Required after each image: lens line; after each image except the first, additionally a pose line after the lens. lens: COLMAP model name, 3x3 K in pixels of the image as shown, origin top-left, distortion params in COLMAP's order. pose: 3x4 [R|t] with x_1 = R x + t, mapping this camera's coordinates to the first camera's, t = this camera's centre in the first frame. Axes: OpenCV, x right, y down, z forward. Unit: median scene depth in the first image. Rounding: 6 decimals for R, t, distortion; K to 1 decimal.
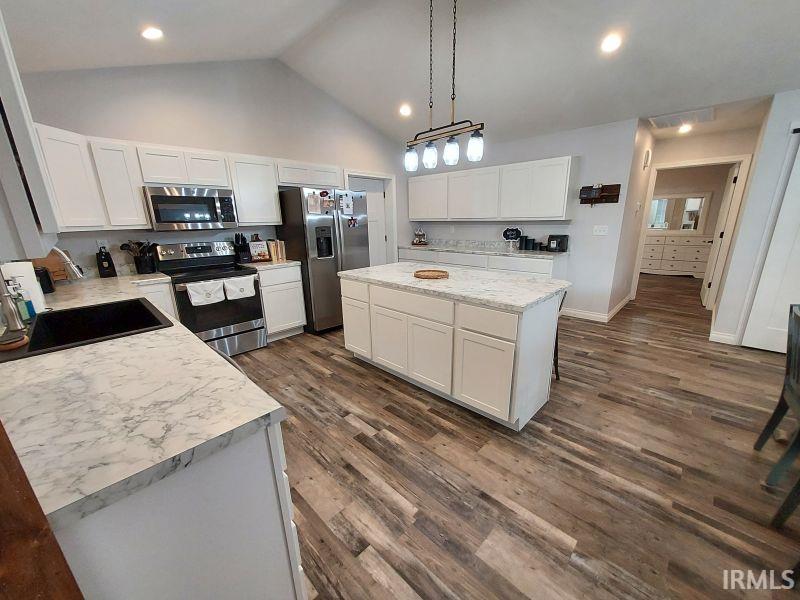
lens RADIAL K [[317.0, 0, 406.0], [0, 317.0, 303.5], [0, 0, 1]] dist [-0.001295, -0.000280]
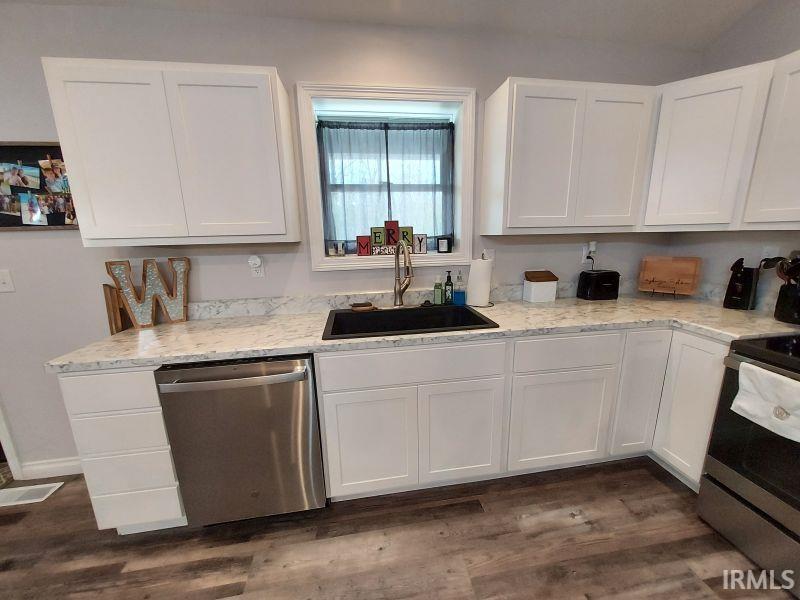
lens RADIAL K [[317.0, 0, 405.2], [0, 317.0, 305.8], [0, 0, 1]] dist [-0.001295, -0.000280]
pose [[-0.605401, 0.213176, -0.766841, -0.077245], [-0.172996, 0.905187, 0.388211, -0.173500], [0.776892, 0.367684, -0.511123, 0.666588]]
